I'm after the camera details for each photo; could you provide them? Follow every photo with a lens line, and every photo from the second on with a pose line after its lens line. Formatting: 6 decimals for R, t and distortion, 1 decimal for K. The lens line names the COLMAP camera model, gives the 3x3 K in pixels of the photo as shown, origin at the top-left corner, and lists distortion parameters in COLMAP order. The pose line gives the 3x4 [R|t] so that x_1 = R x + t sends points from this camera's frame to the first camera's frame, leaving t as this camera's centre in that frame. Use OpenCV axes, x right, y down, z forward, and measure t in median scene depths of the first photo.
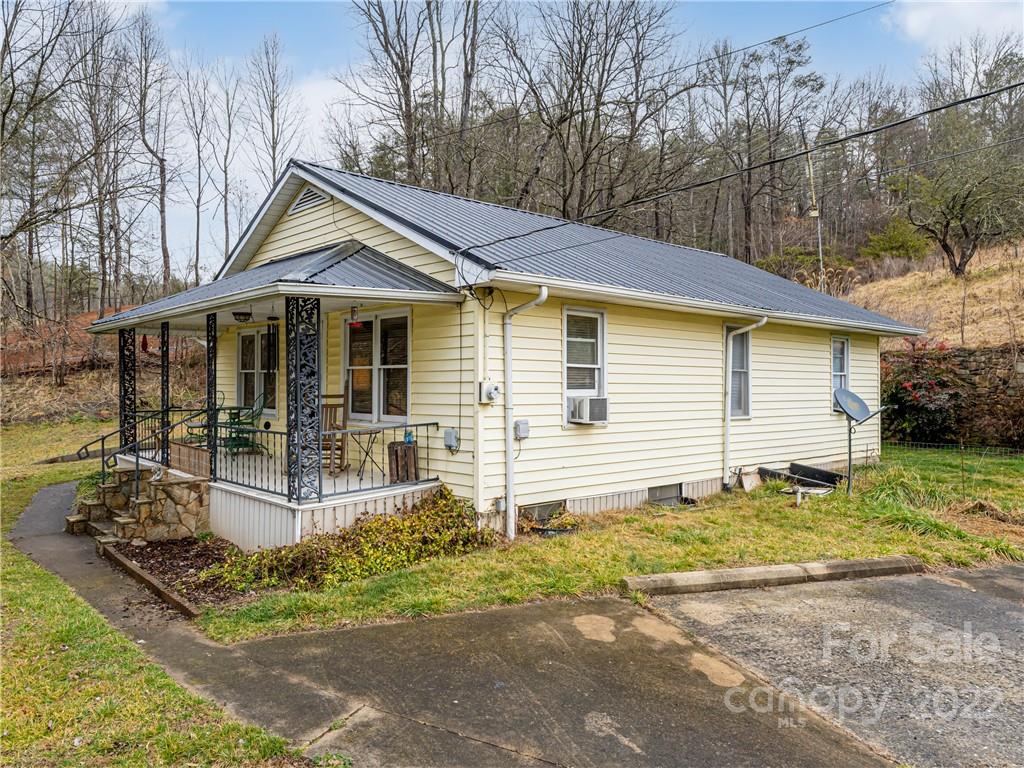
lens RADIAL K [[730.0, 0, 509.6], [0, 730.0, 352.4], [0, 0, 1]] dist [0.006666, 0.001557]
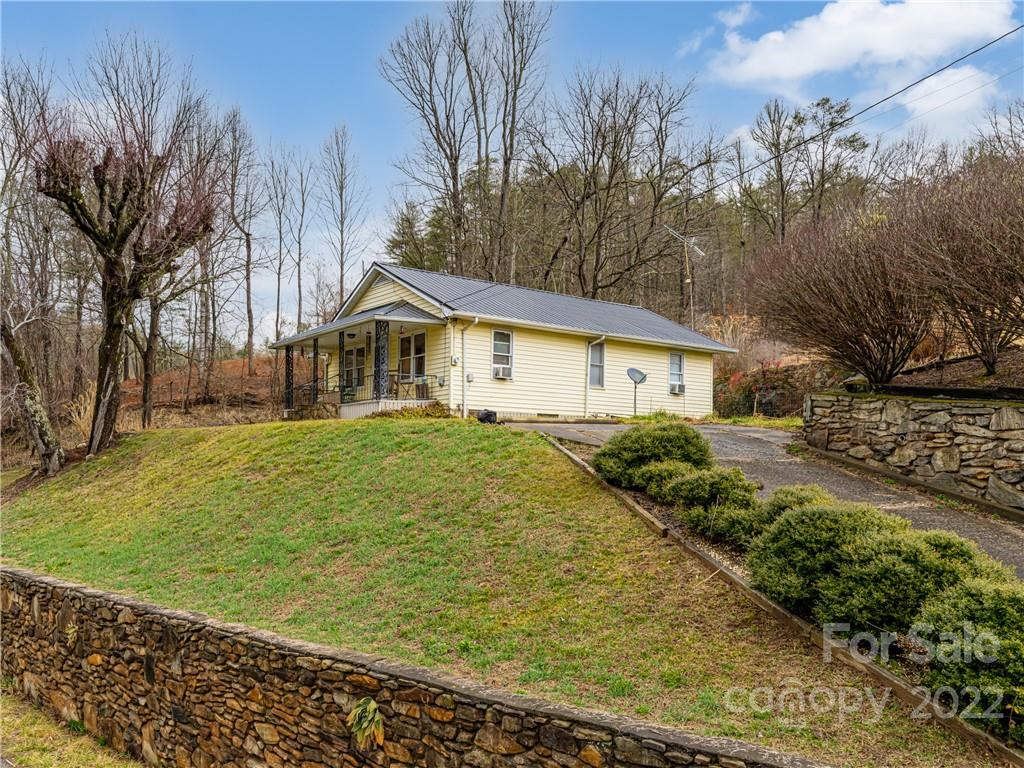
lens RADIAL K [[781.2, 0, 512.0], [0, 781.2, 384.0], [0, 0, 1]] dist [-0.001102, -0.000592]
pose [[0.996646, -0.002110, -0.081809, 0.266485], [-0.001592, 0.998978, -0.045165, 0.178149], [0.081821, 0.045143, 0.995624, -1.133056]]
